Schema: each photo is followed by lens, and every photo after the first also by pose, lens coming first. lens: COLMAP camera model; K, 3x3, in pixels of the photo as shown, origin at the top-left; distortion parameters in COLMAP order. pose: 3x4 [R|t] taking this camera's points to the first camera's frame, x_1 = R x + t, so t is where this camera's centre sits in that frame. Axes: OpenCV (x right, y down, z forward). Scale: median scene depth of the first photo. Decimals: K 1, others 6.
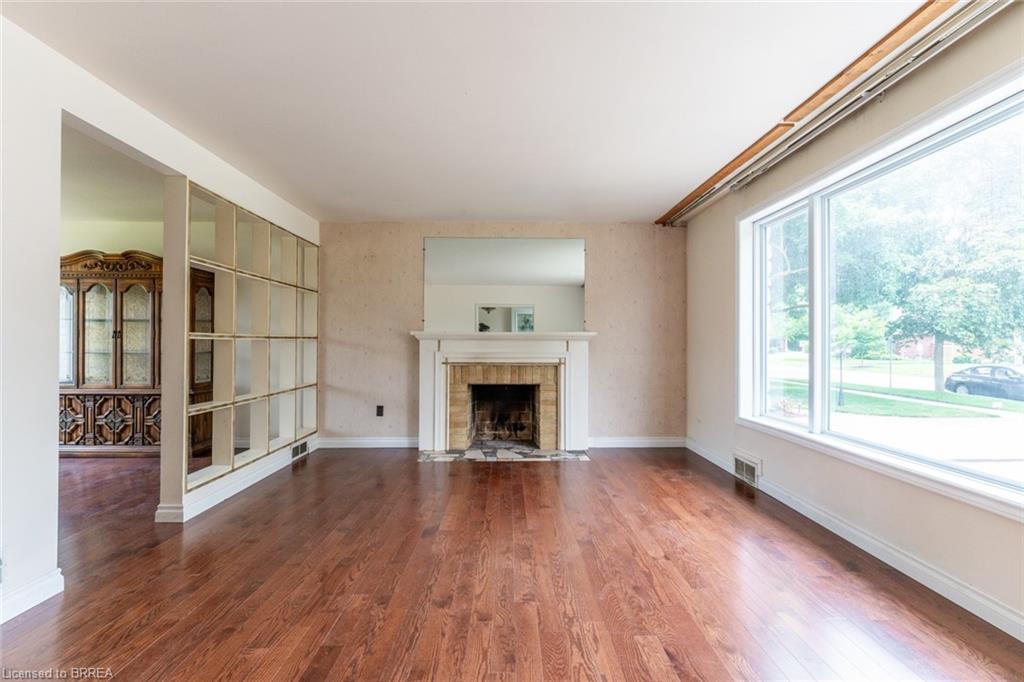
lens RADIAL K [[483.8, 0, 511.4], [0, 483.8, 340.8], [0, 0, 1]] dist [0.005383, 0.000656]
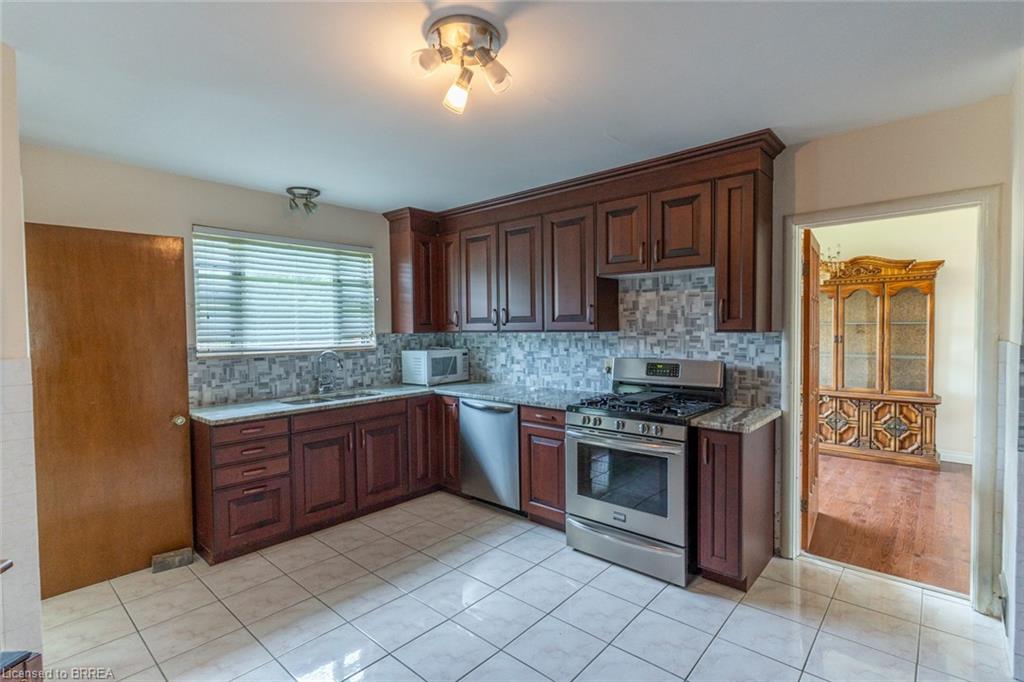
lens RADIAL K [[483.8, 0, 511.4], [0, 483.8, 340.8], [0, 0, 1]] dist [0.005383, 0.000656]
pose [[0.743068, 0.009148, -0.669153, -0.638313], [0.017568, 0.999295, 0.033170, -0.056090], [0.668985, -0.036403, 0.742384, -0.237976]]
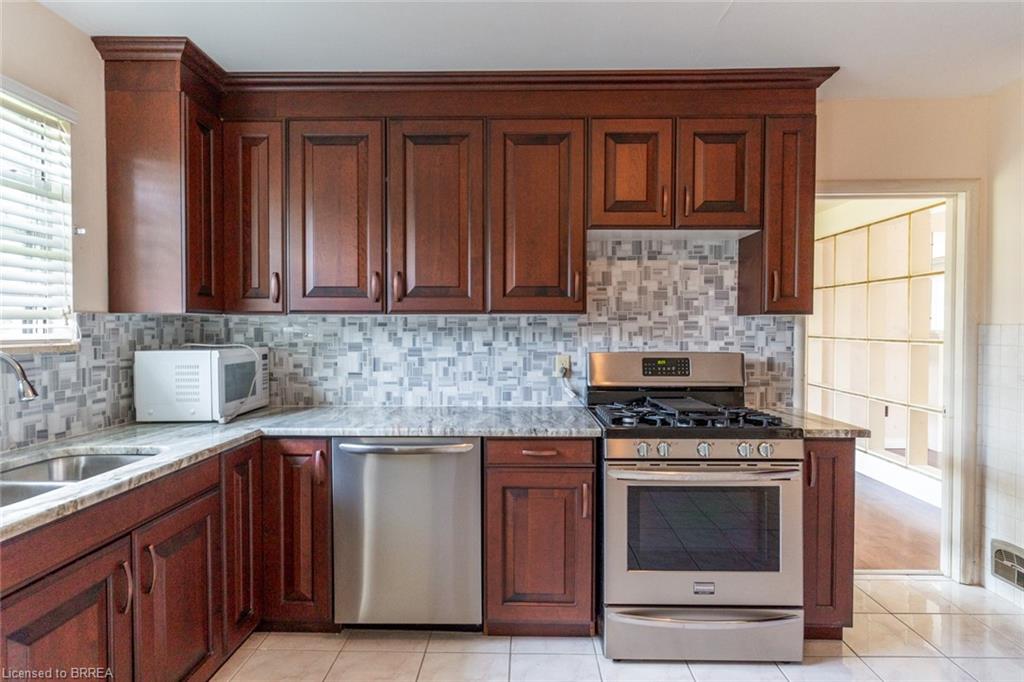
lens RADIAL K [[569.4, 0, 512.0], [0, 569.4, 341.0], [0, 0, 1]] dist [0.002851, 0.000265]
pose [[0.999489, -0.000964, -0.031960, -1.070755], [0.001848, 0.999617, 0.027615, -0.032237], [0.031921, -0.027660, 0.999108, -0.178621]]
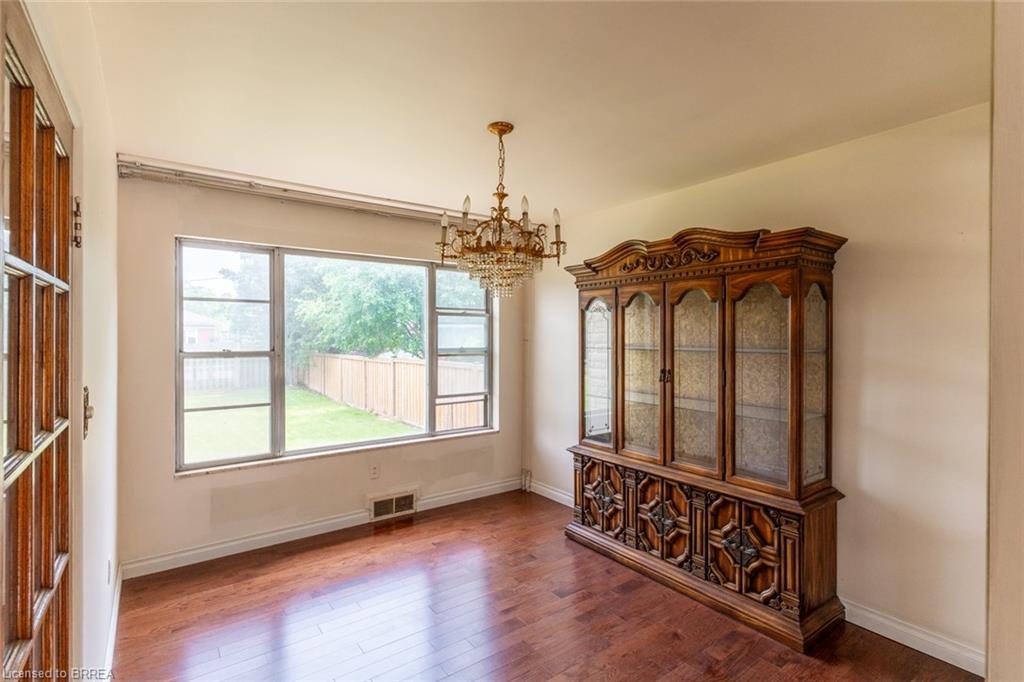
lens RADIAL K [[483.8, 0, 511.4], [0, 483.8, 340.8], [0, 0, 1]] dist [0.005383, 0.000656]
pose [[0.585235, 0.004441, -0.810852, -0.441809], [0.006075, 0.999933, 0.009862, -0.062980], [0.810841, -0.010698, 0.585168, 0.499692]]
